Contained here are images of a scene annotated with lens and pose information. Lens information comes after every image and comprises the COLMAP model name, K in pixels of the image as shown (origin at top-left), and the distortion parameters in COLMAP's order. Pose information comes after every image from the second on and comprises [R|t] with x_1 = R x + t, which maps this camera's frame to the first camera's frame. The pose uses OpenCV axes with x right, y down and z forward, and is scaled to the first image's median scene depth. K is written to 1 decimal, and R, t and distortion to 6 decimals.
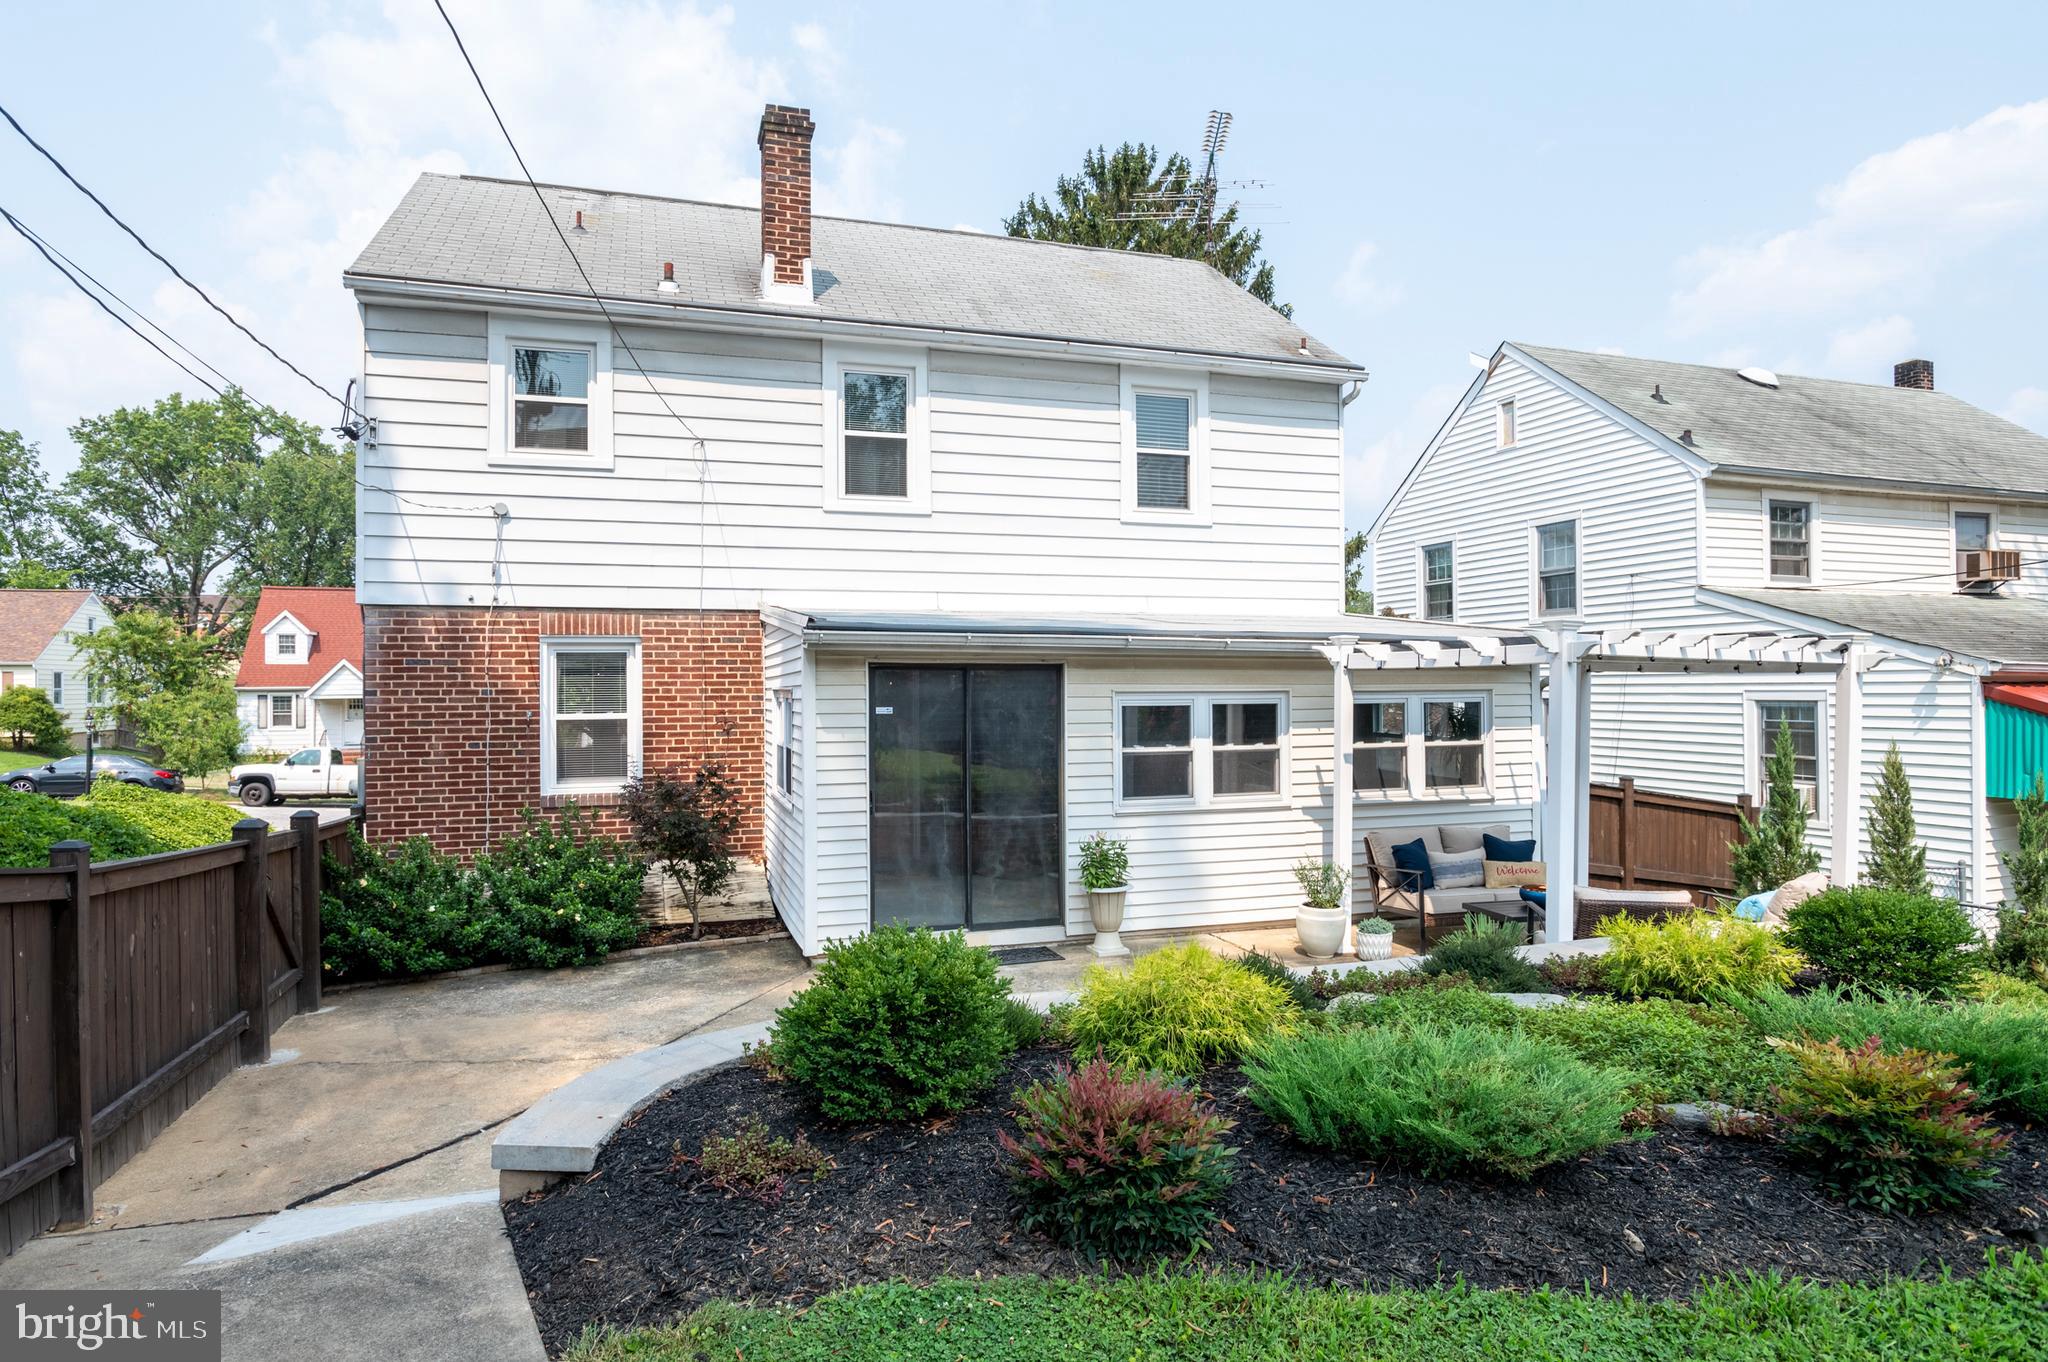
lens RADIAL K [[1145.9, 0, 1024.0], [0, 1145.9, 681.0], [0, 0, 1]] dist [-0.015085, 0.000589]
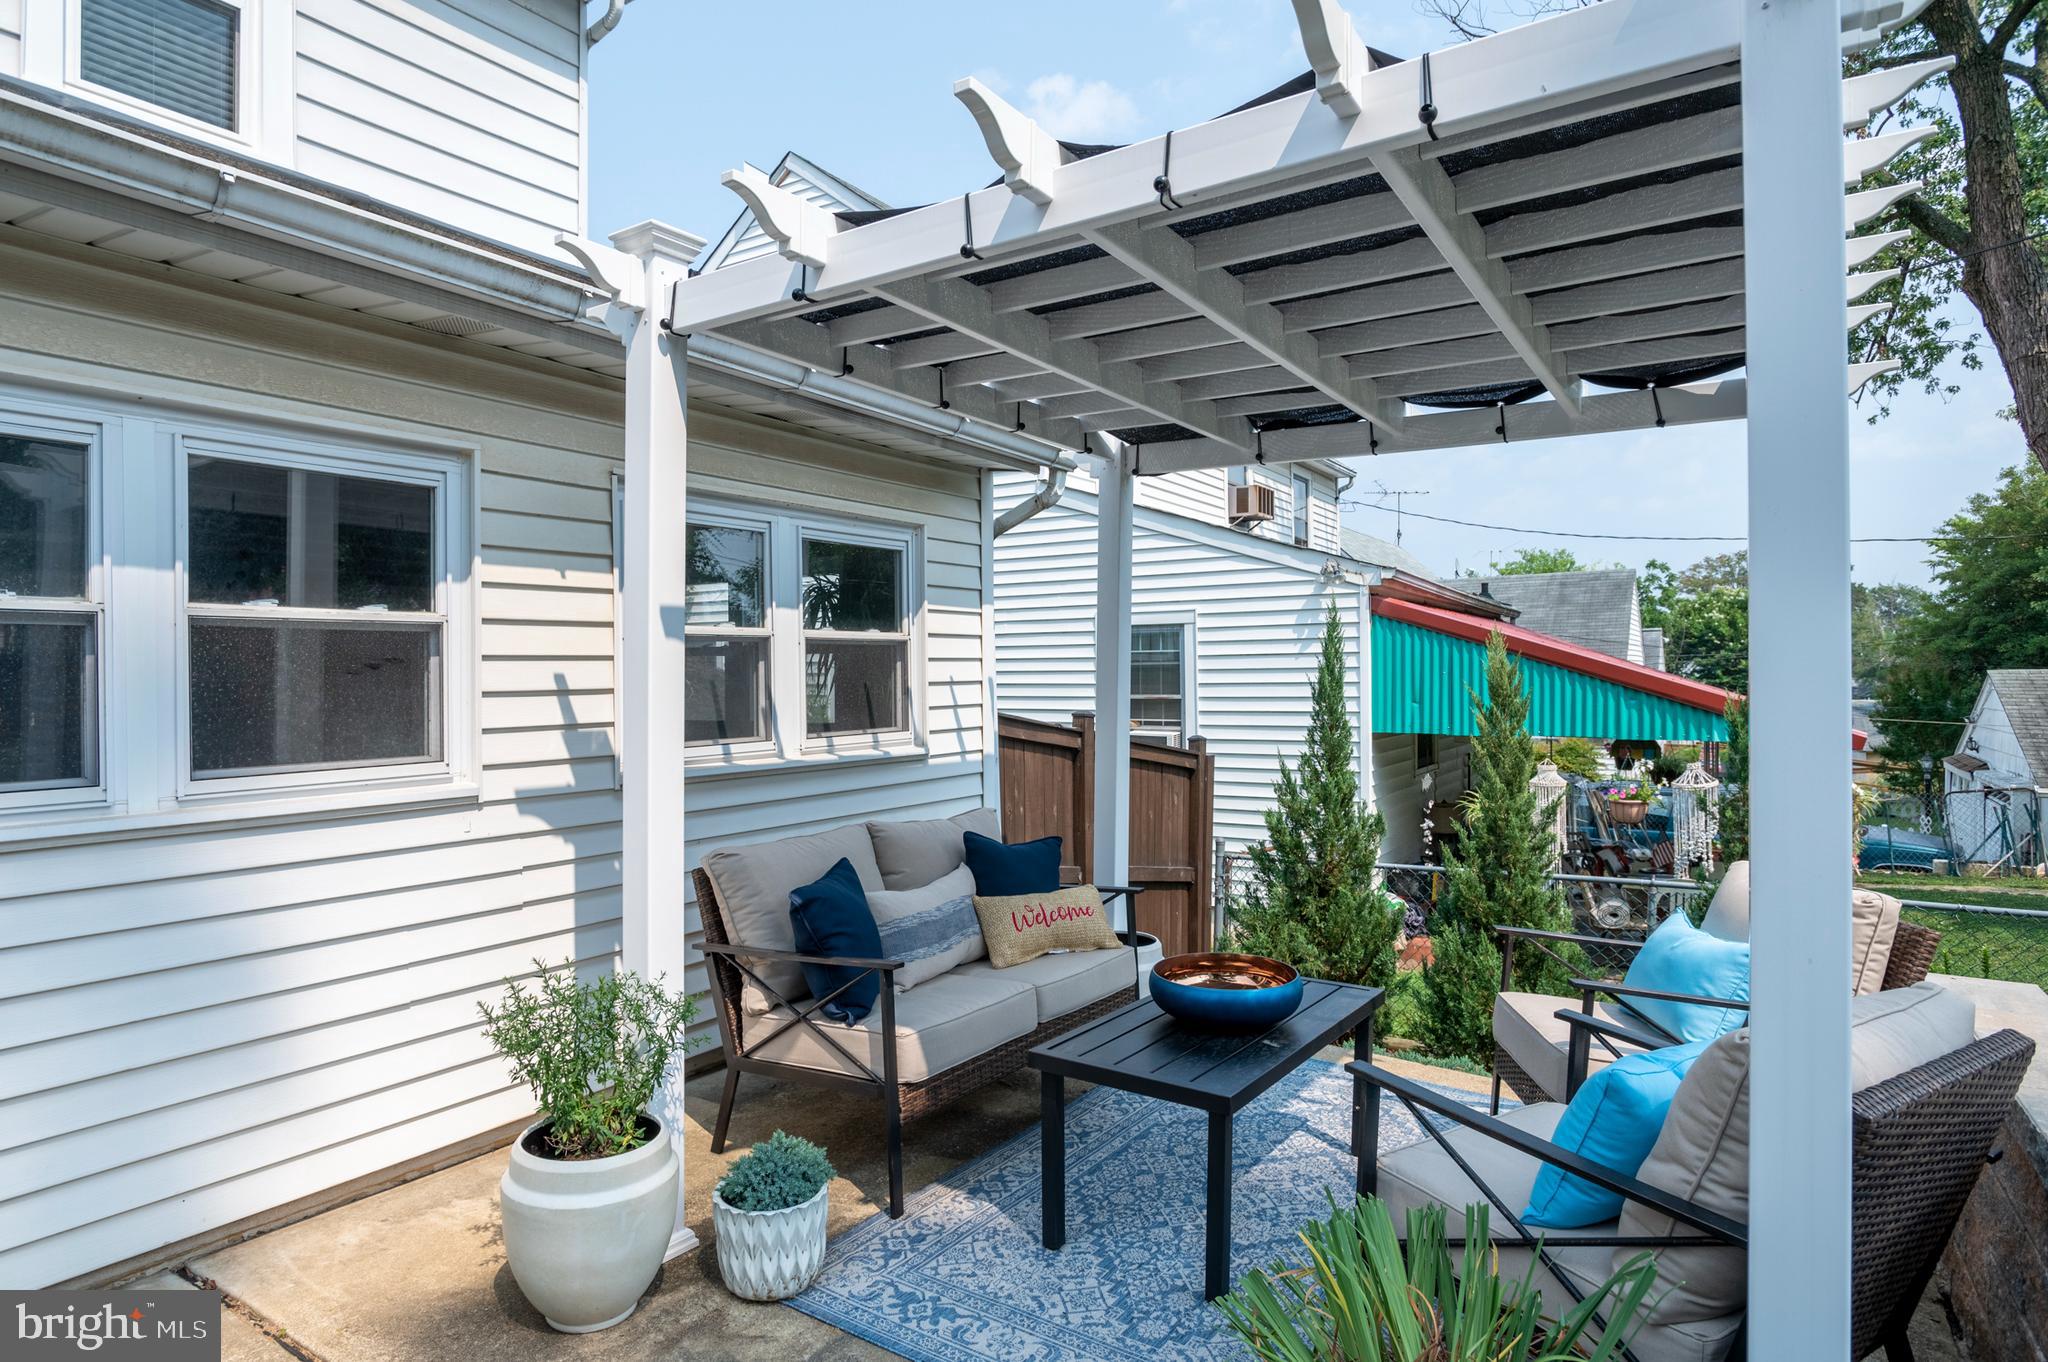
lens RADIAL K [[1151.6, 0, 951.6], [0, 1151.6, 669.9], [0, 0, 1]] dist [-0.015691, 0.000226]
pose [[0.818215, -0.002865, 0.574905, 0.125732], [0.004140, 0.999991, -0.000907, 0.060221], [-0.574898, 0.003122, 0.818219, 0.529889]]
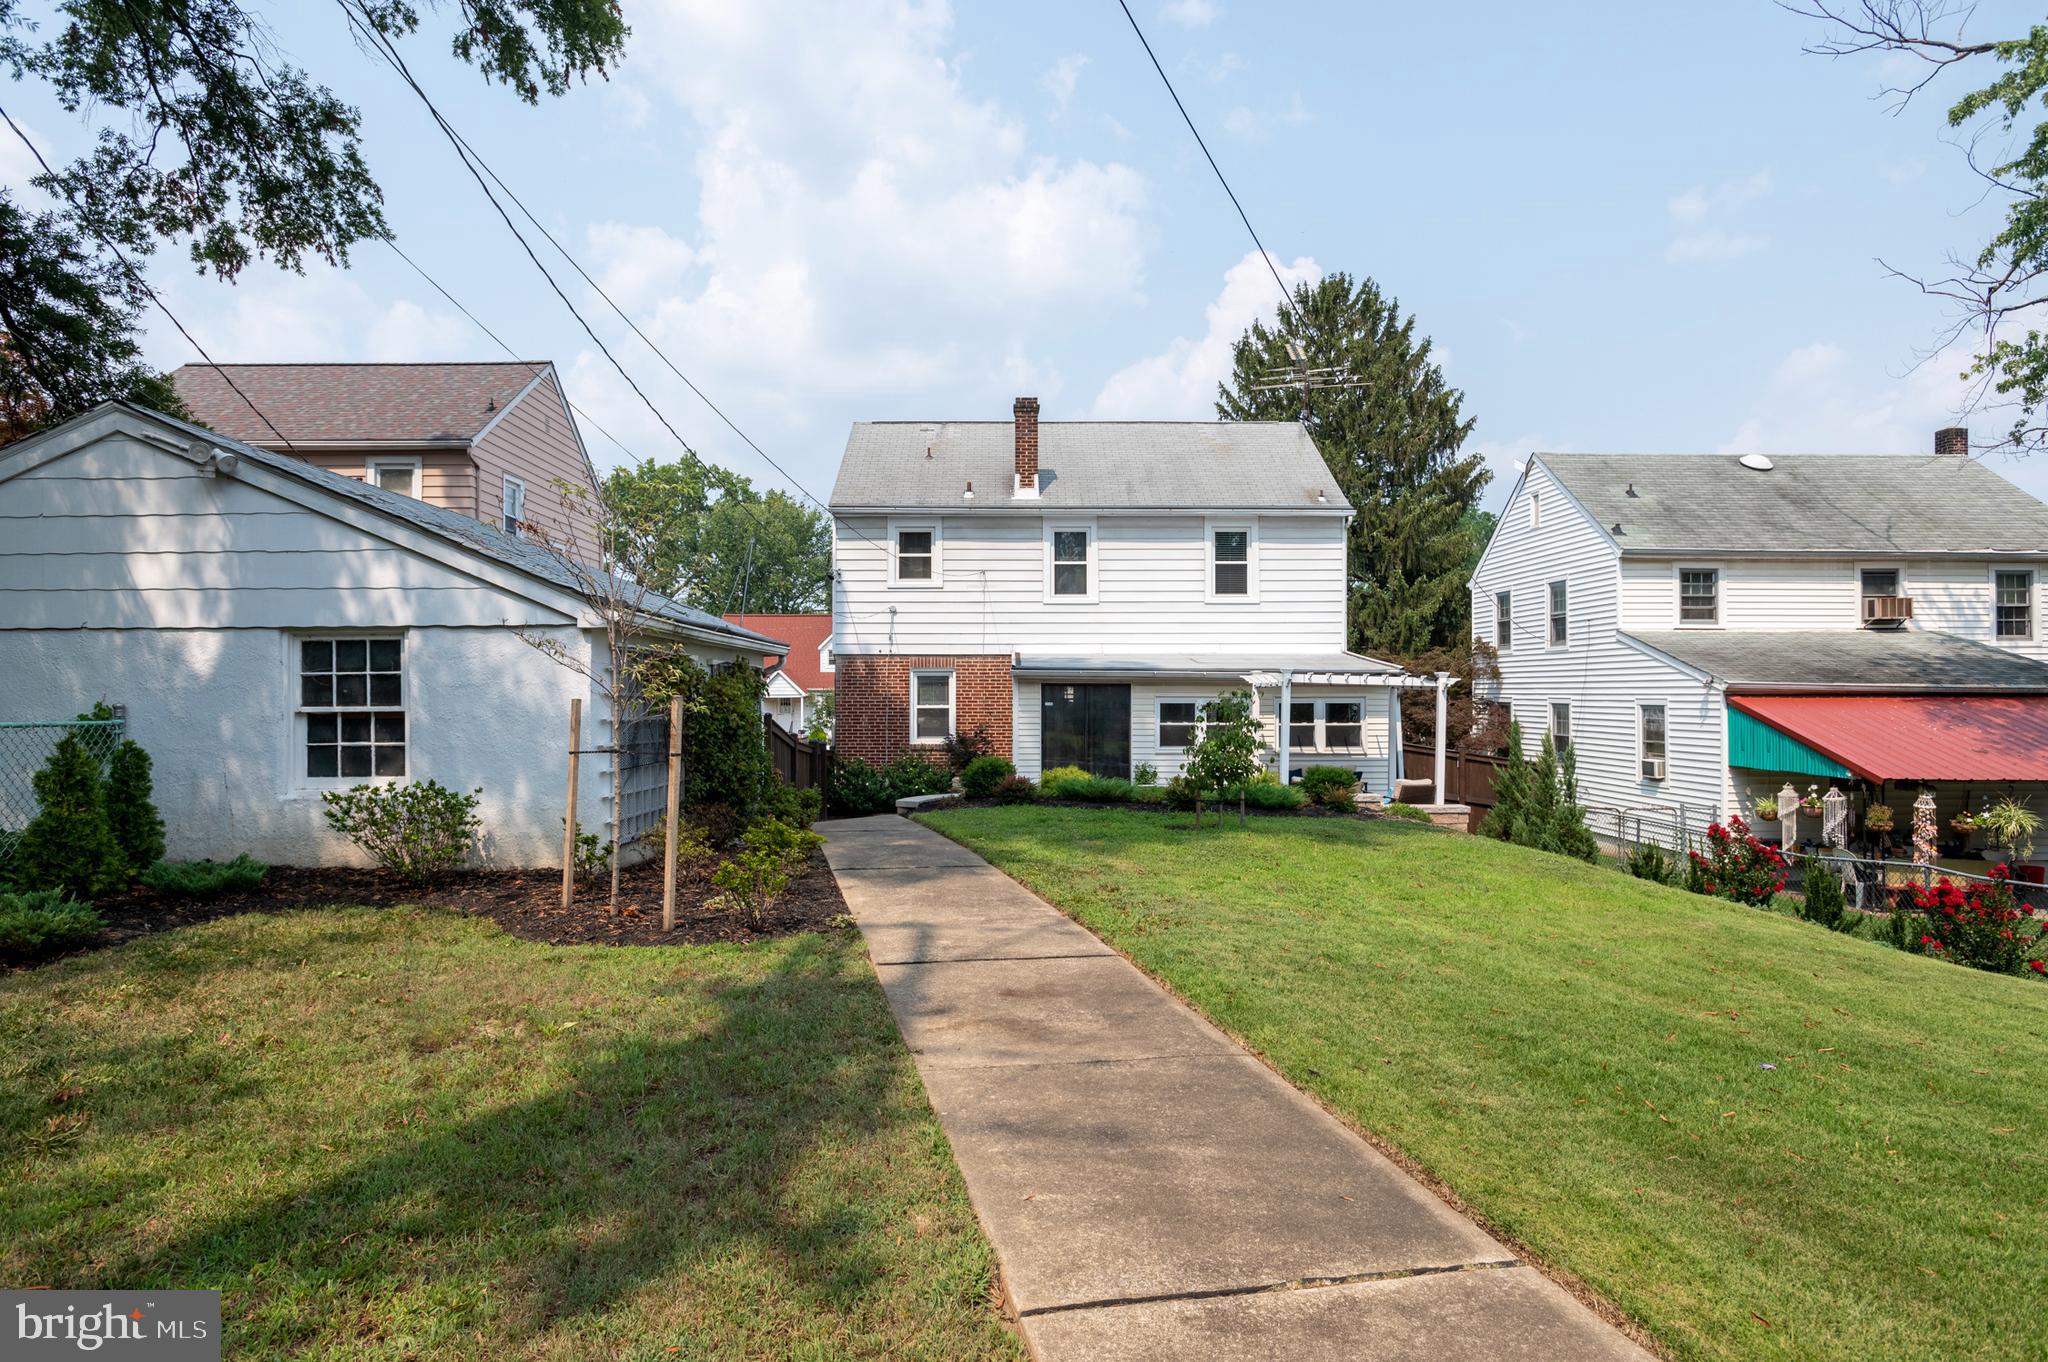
lens RADIAL K [[1151.6, 0, 951.6], [0, 1151.6, 669.9], [0, 0, 1]] dist [-0.015691, 0.000226]
pose [[0.932998, -0.001106, -0.359879, 0.401592], [-0.003098, 0.999934, -0.011105, -0.012405], [0.359868, 0.011476, 0.932933, -0.928118]]
